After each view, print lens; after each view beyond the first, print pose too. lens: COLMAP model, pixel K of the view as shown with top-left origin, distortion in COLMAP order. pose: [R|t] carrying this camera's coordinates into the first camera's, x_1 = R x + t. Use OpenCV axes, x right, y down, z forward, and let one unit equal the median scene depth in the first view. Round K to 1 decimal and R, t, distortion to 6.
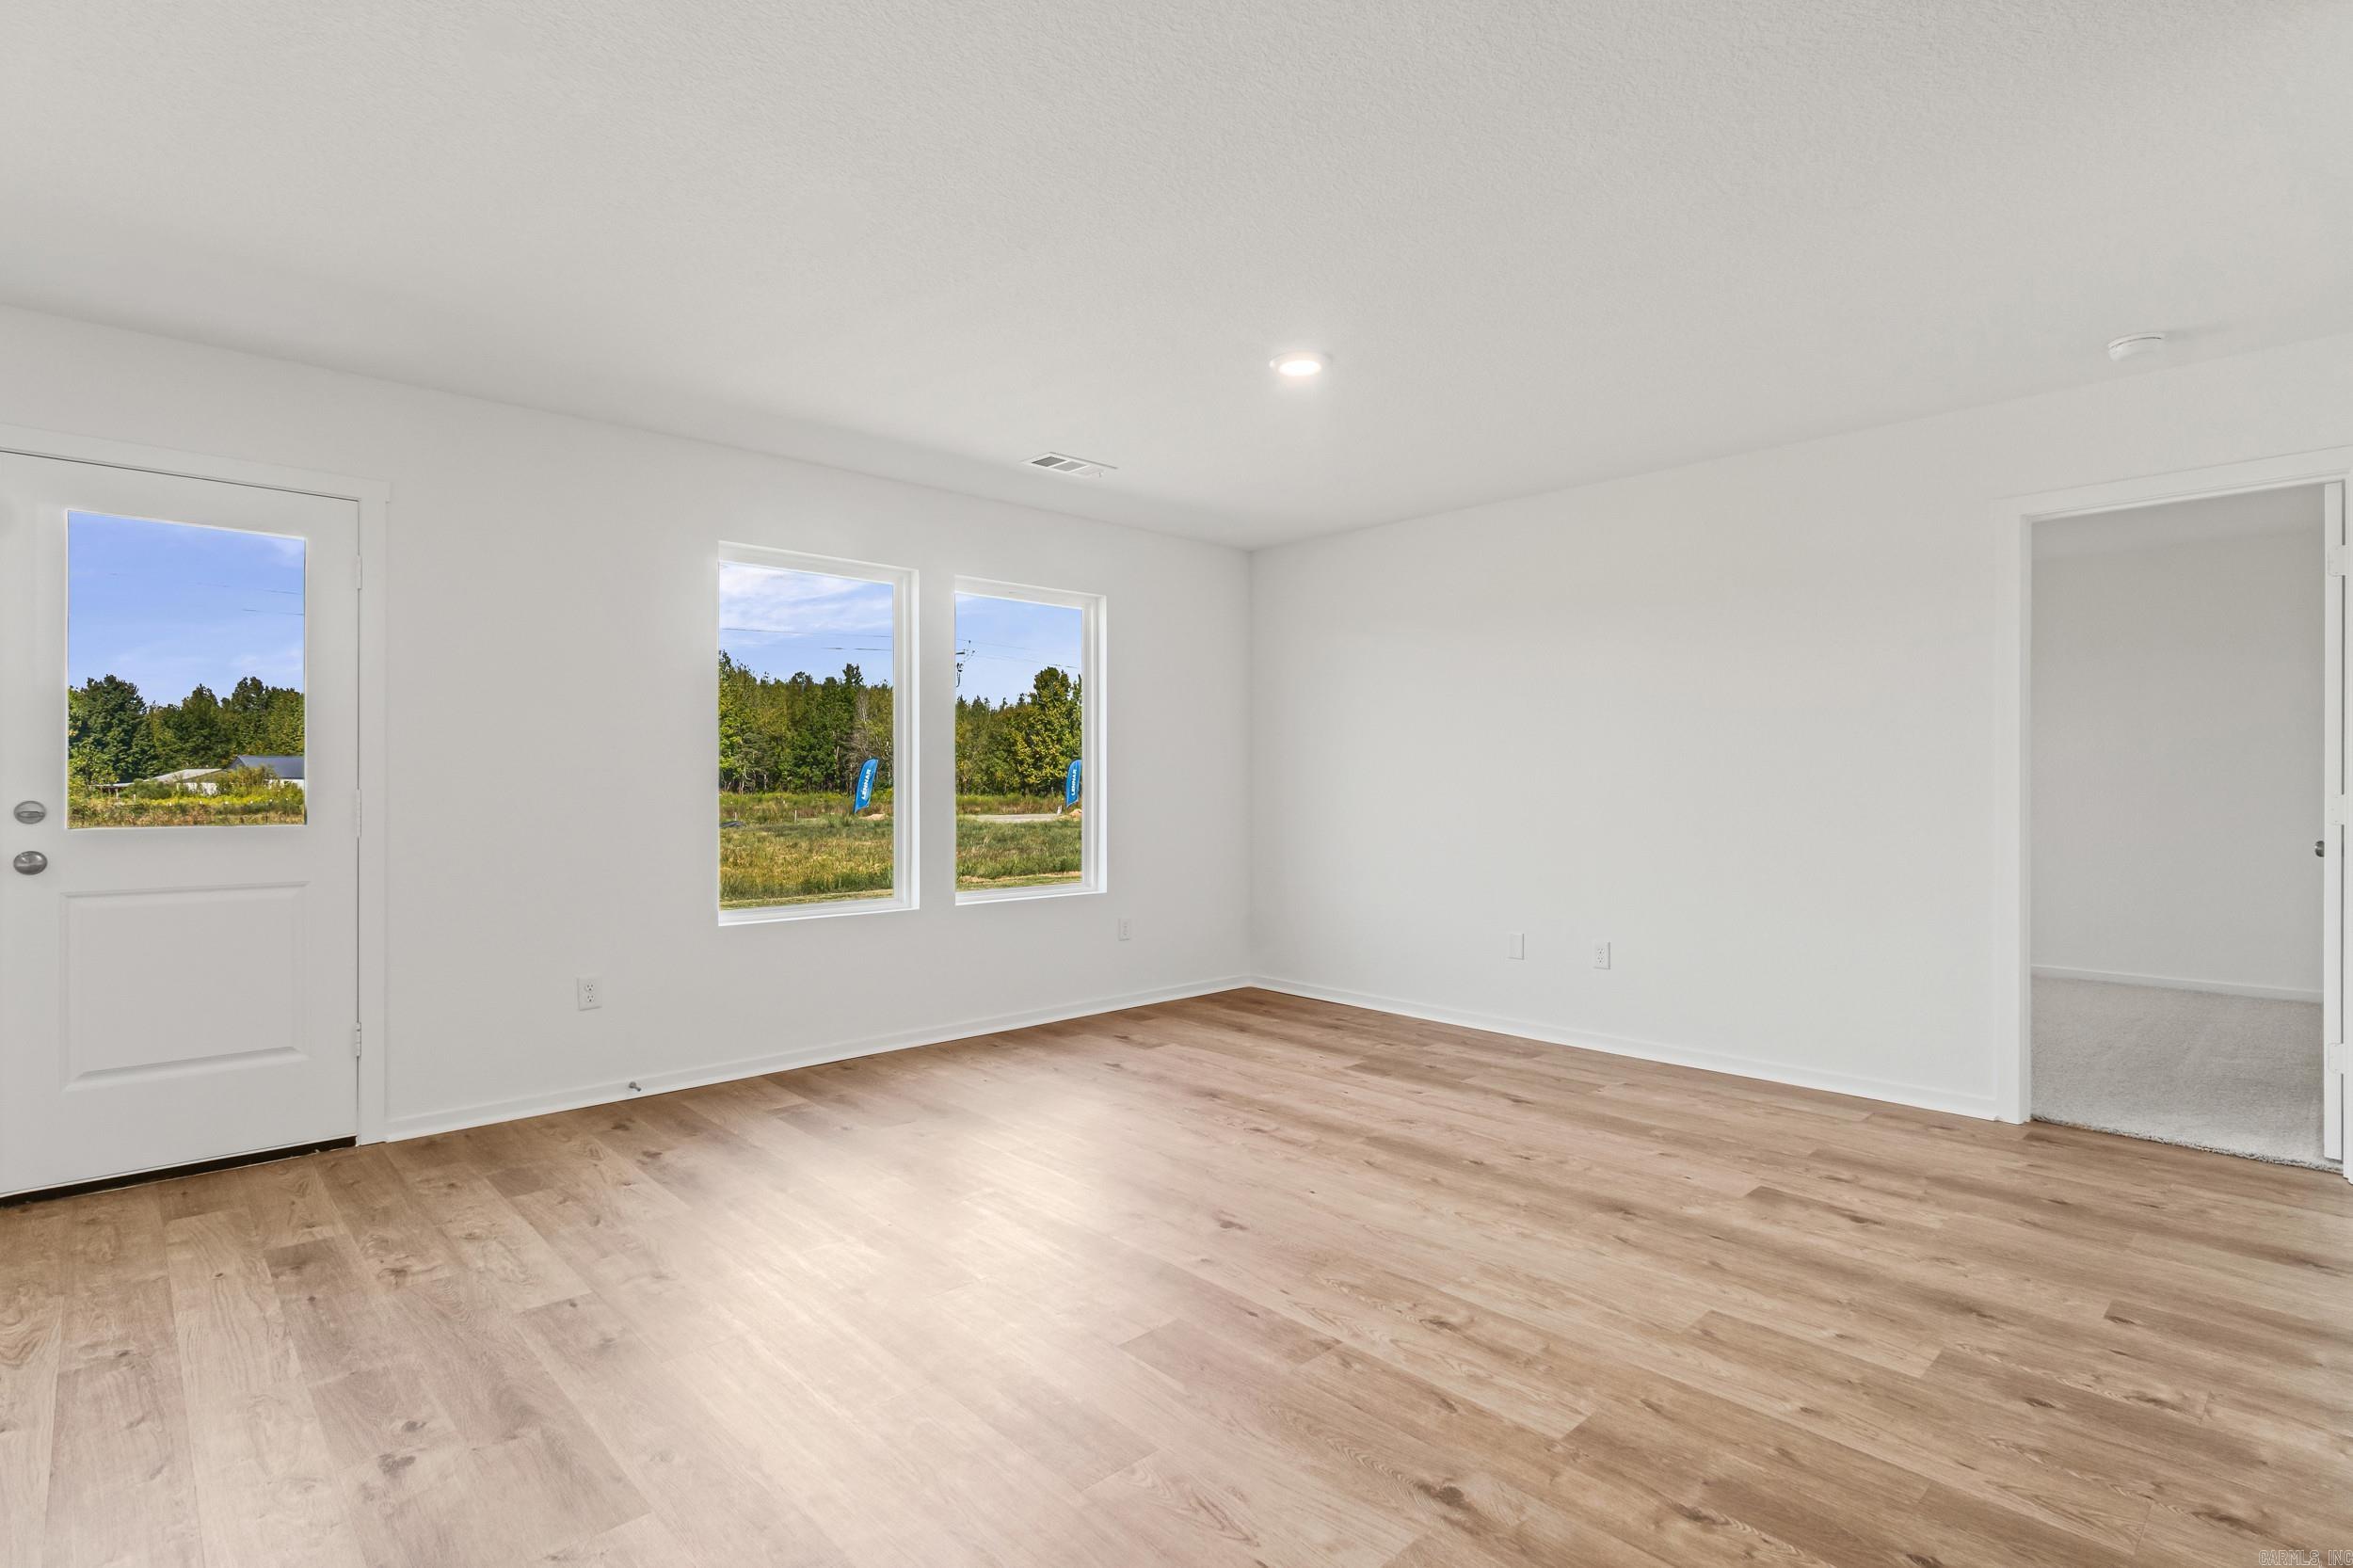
lens RADIAL K [[1143.6, 0, 1150.8], [0, 1143.6, 784.5], [0, 0, 1]] dist [0.001349, 0.001280]
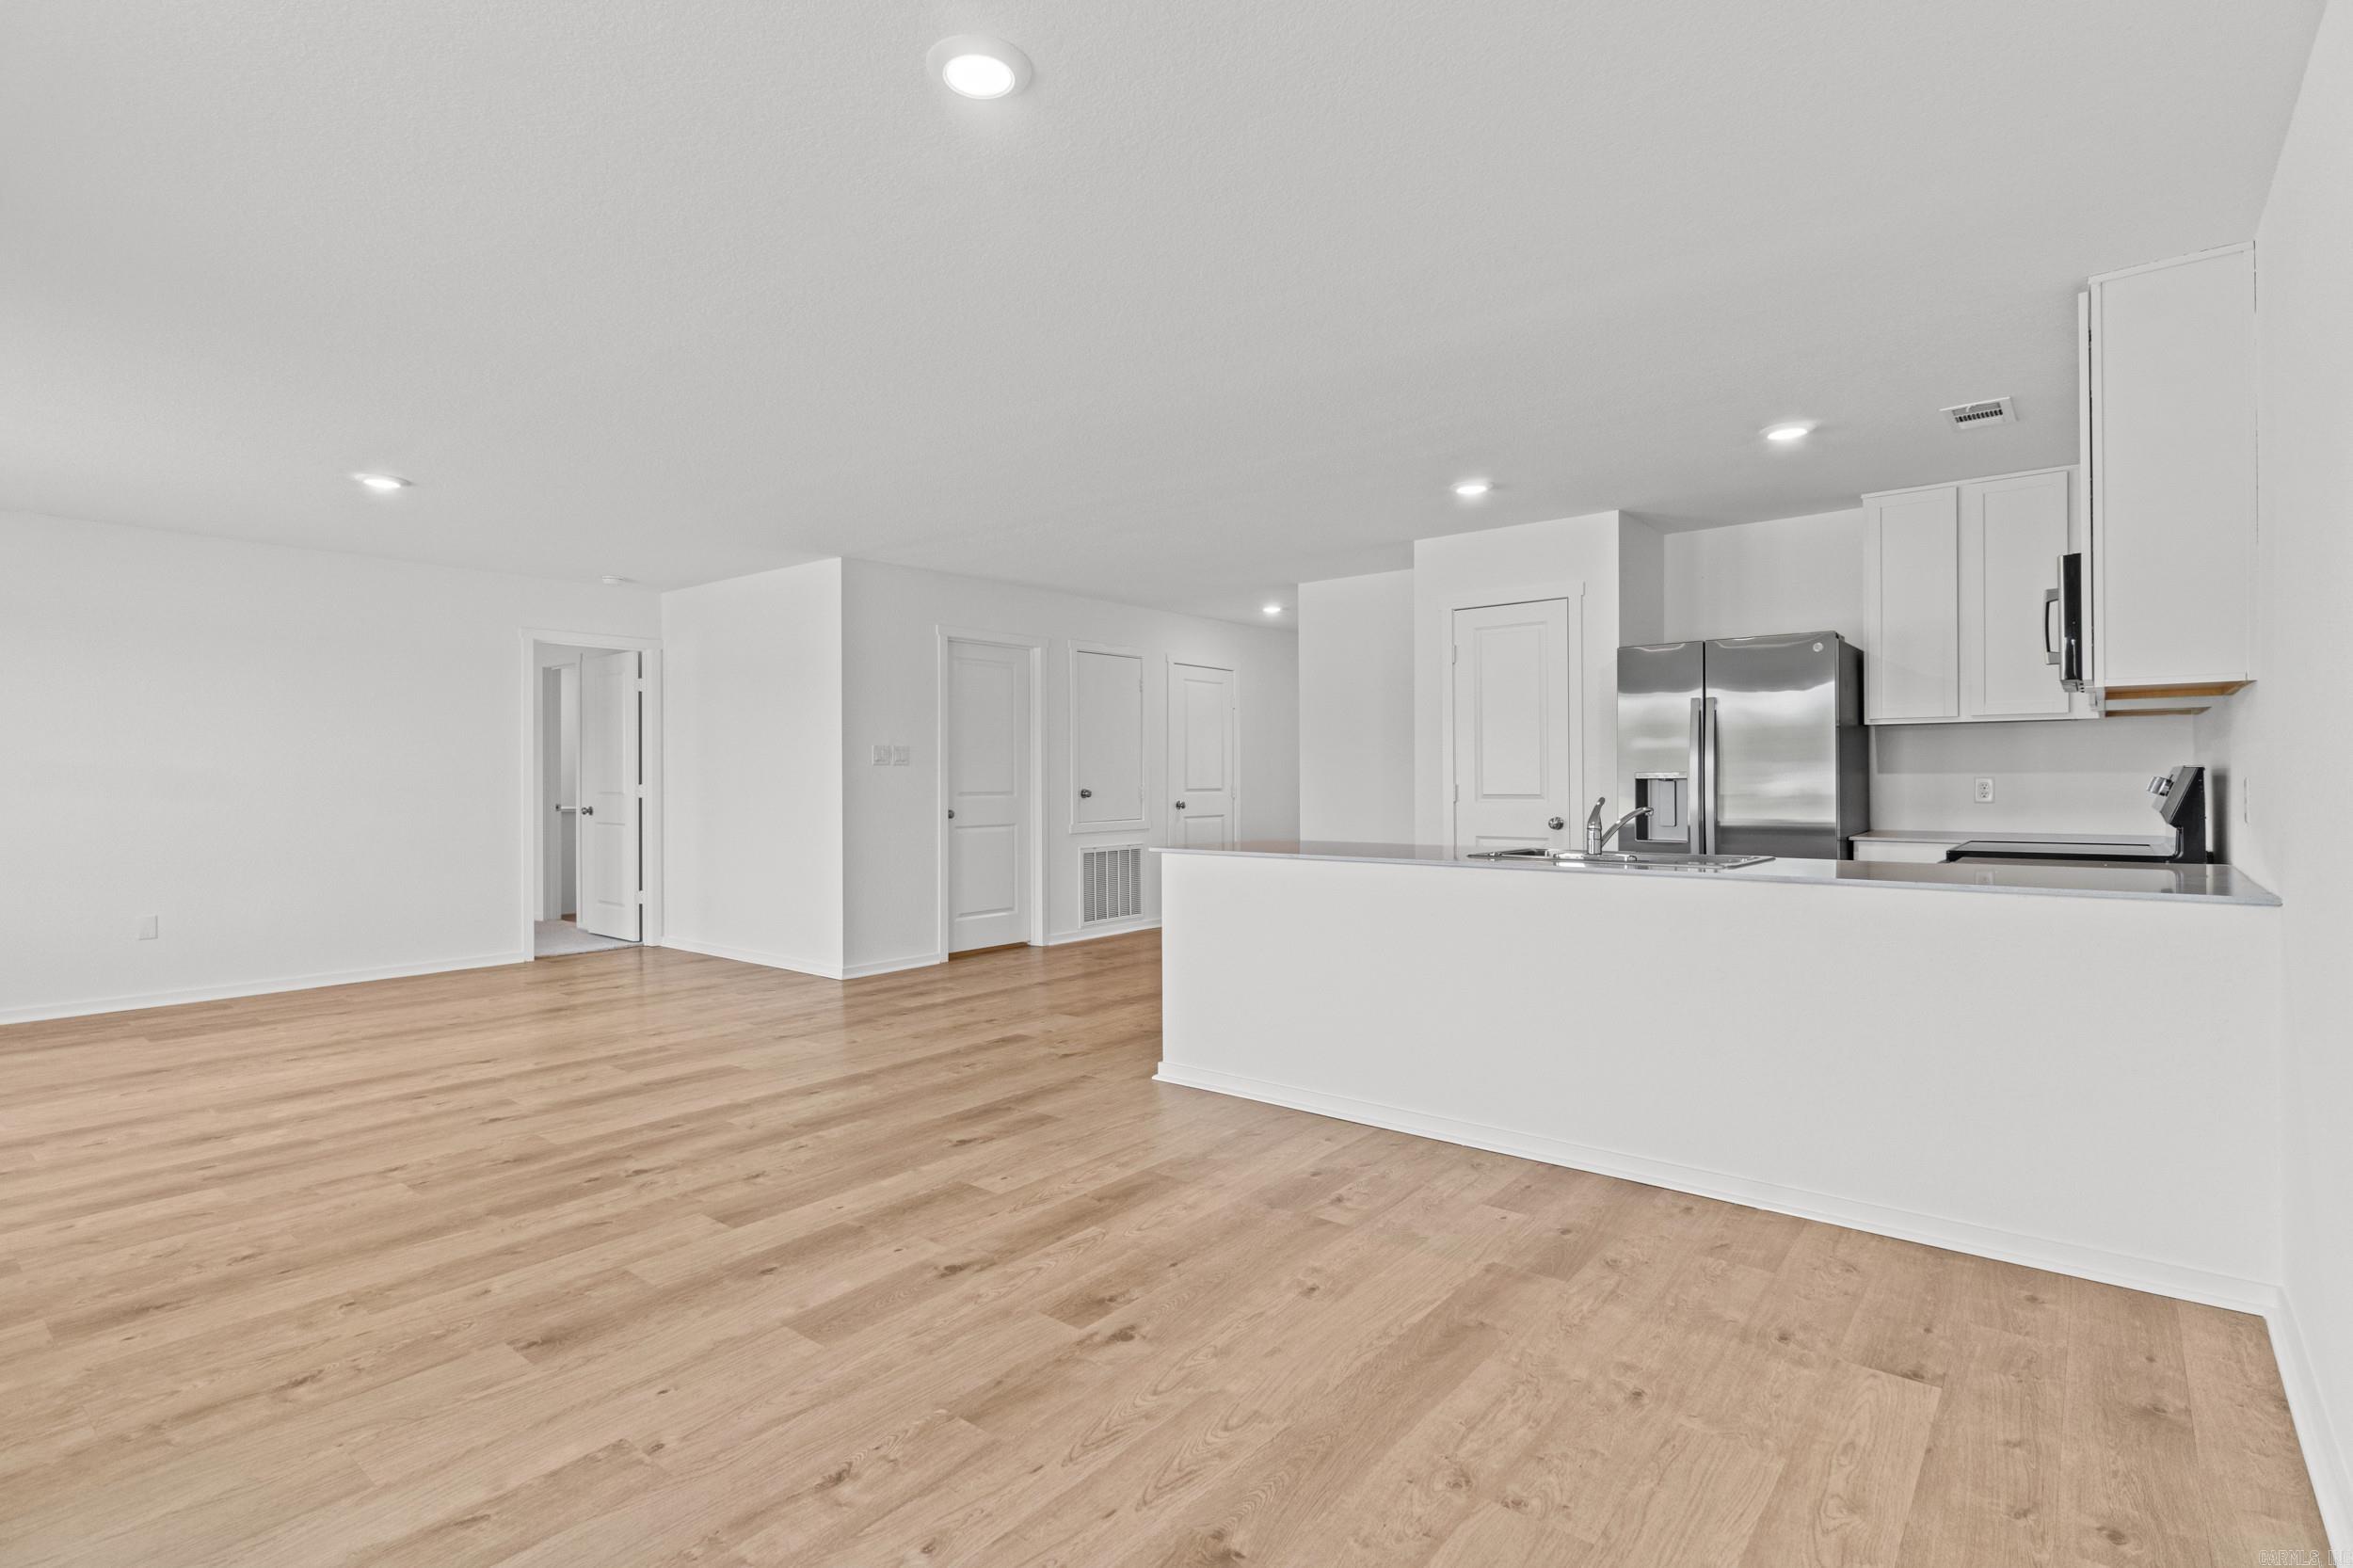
lens RADIAL K [[1143.6, 0, 1152.9], [0, 1143.6, 776.4], [0, 0, 1]] dist [0.001349, 0.001280]
pose [[-0.143703, 0.000247, 0.989621, -1.684270], [0.004774, 0.999989, 0.000443, -0.003098], [-0.989609, 0.004788, -0.143703, 0.319279]]
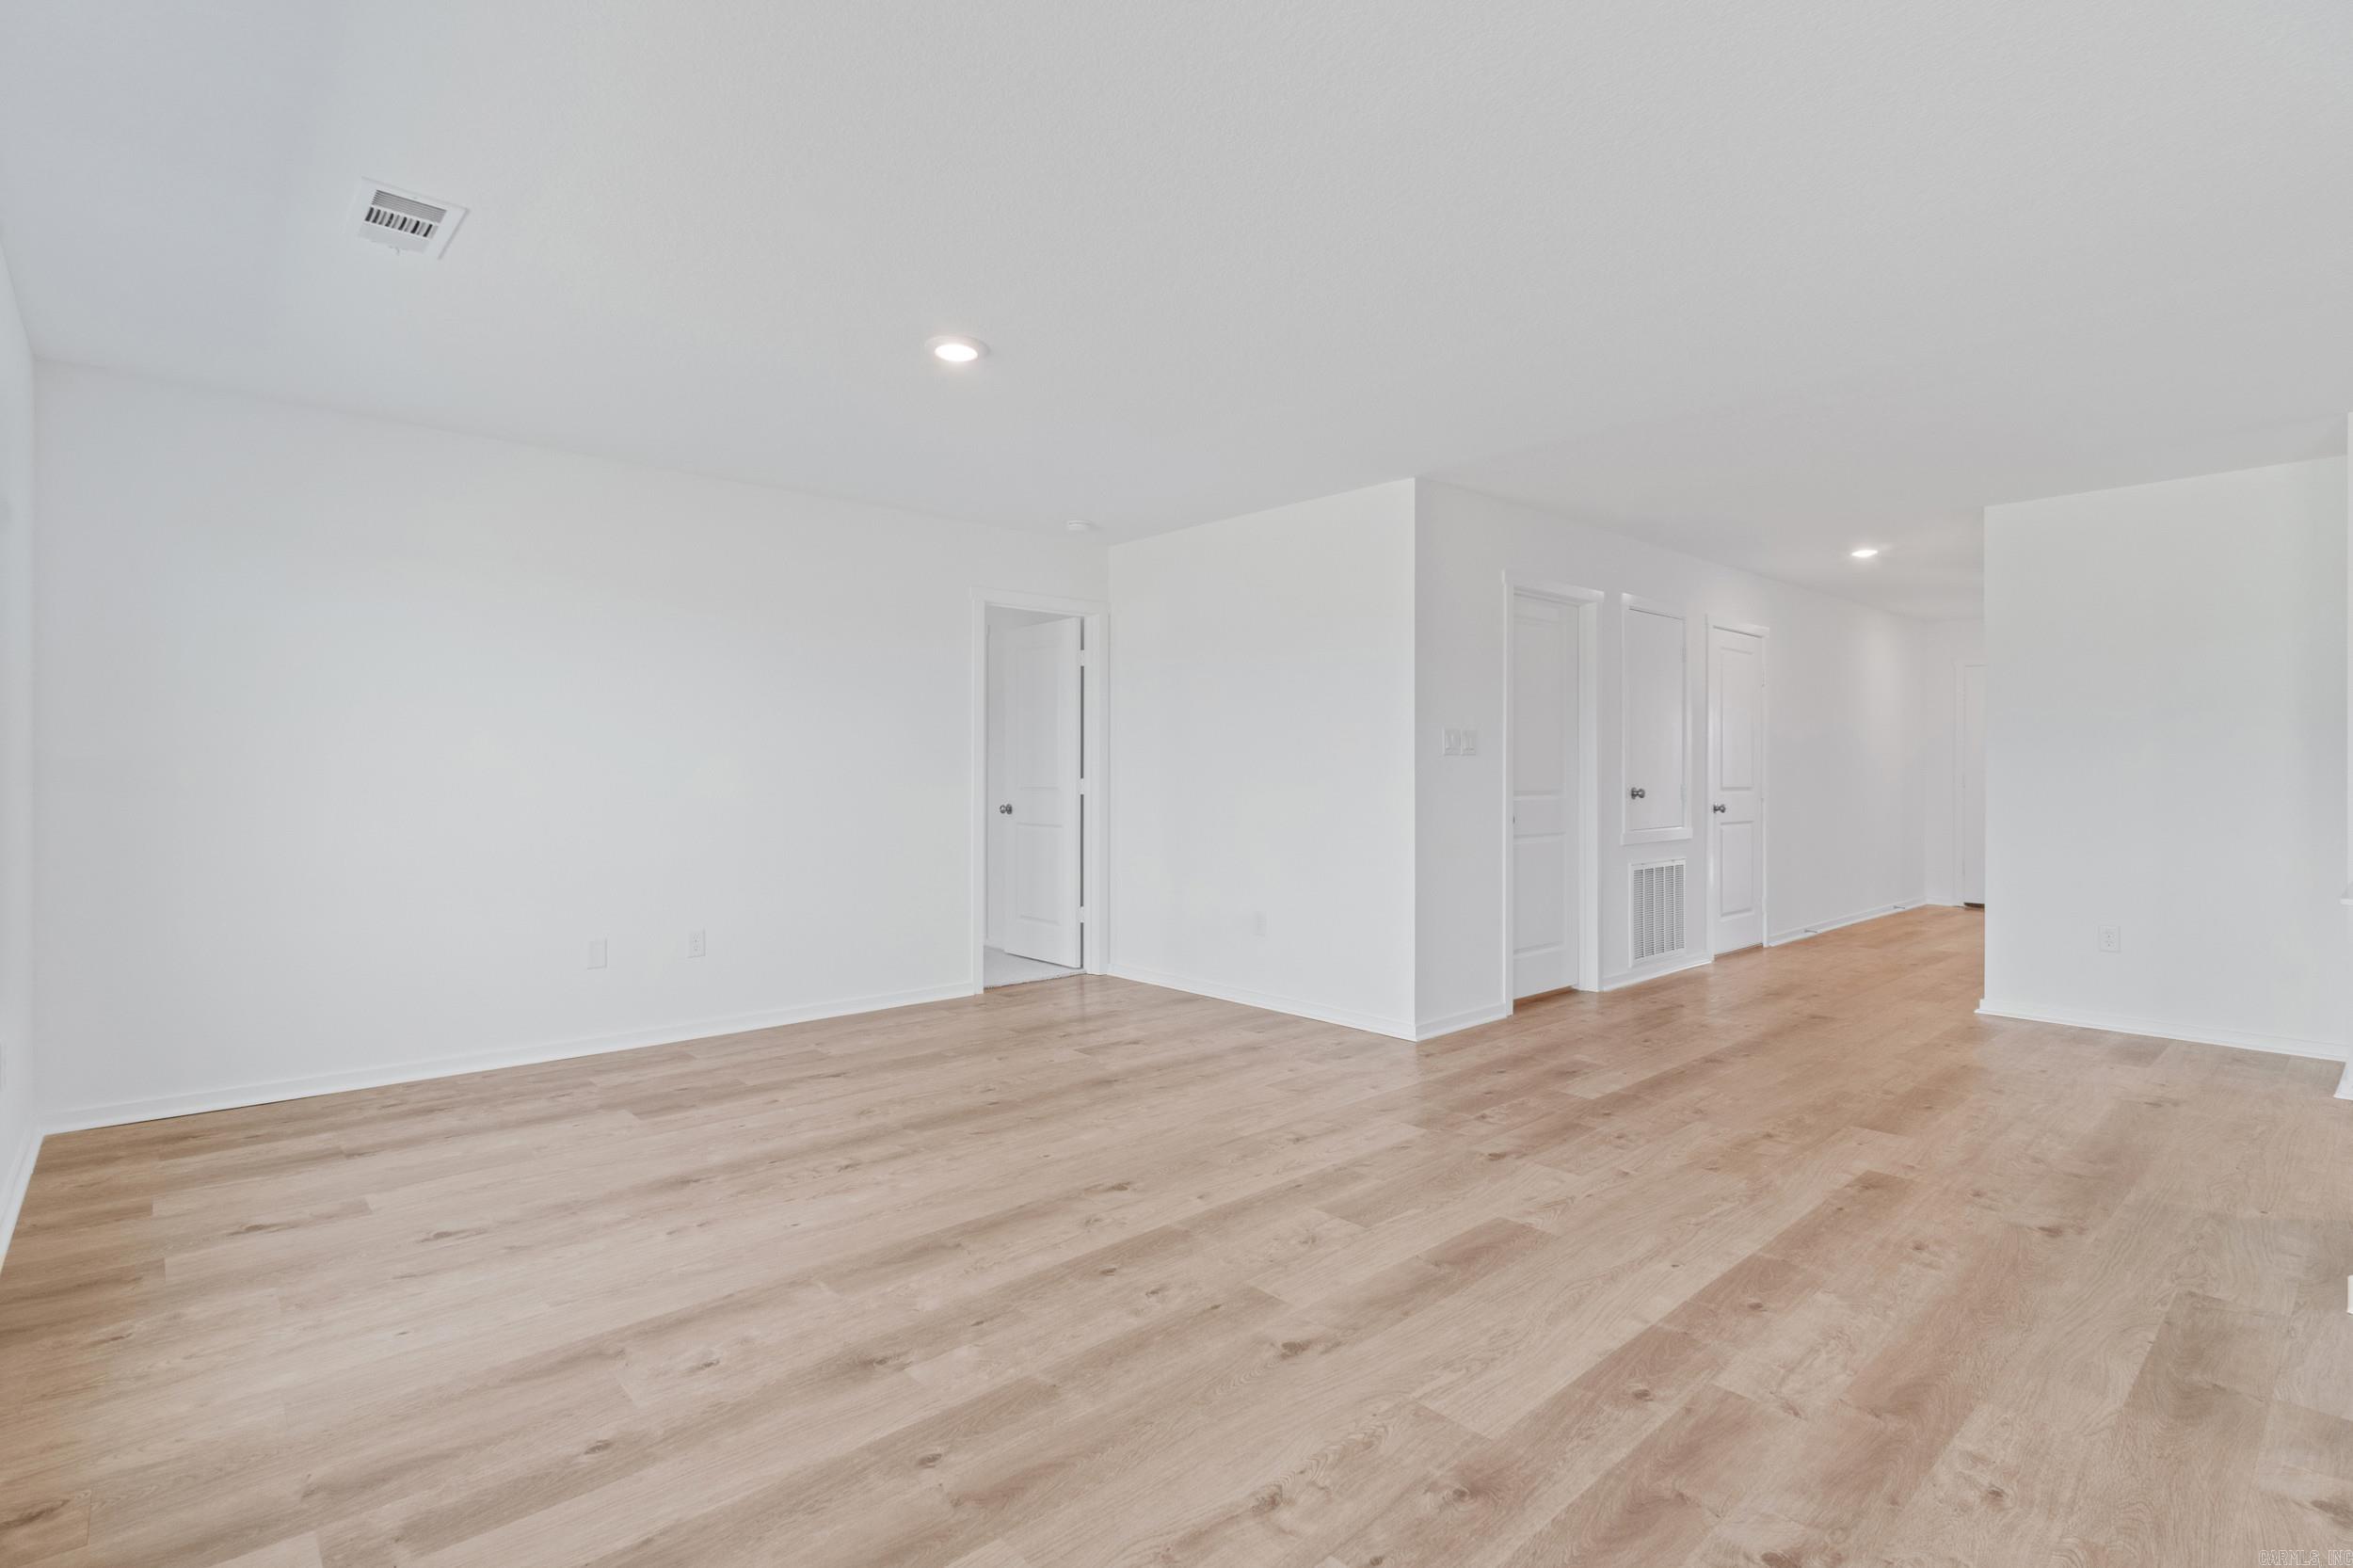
lens RADIAL K [[1143.6, 0, 1173.6], [0, 1143.6, 767.2], [0, 0, 1]] dist [0.001349, 0.001280]
pose [[0.001542, 0.002607, 0.999995, -1.033899], [-0.001052, 0.999996, -0.002606, -0.004323], [-0.999998, -0.001048, 0.001544, 0.981321]]
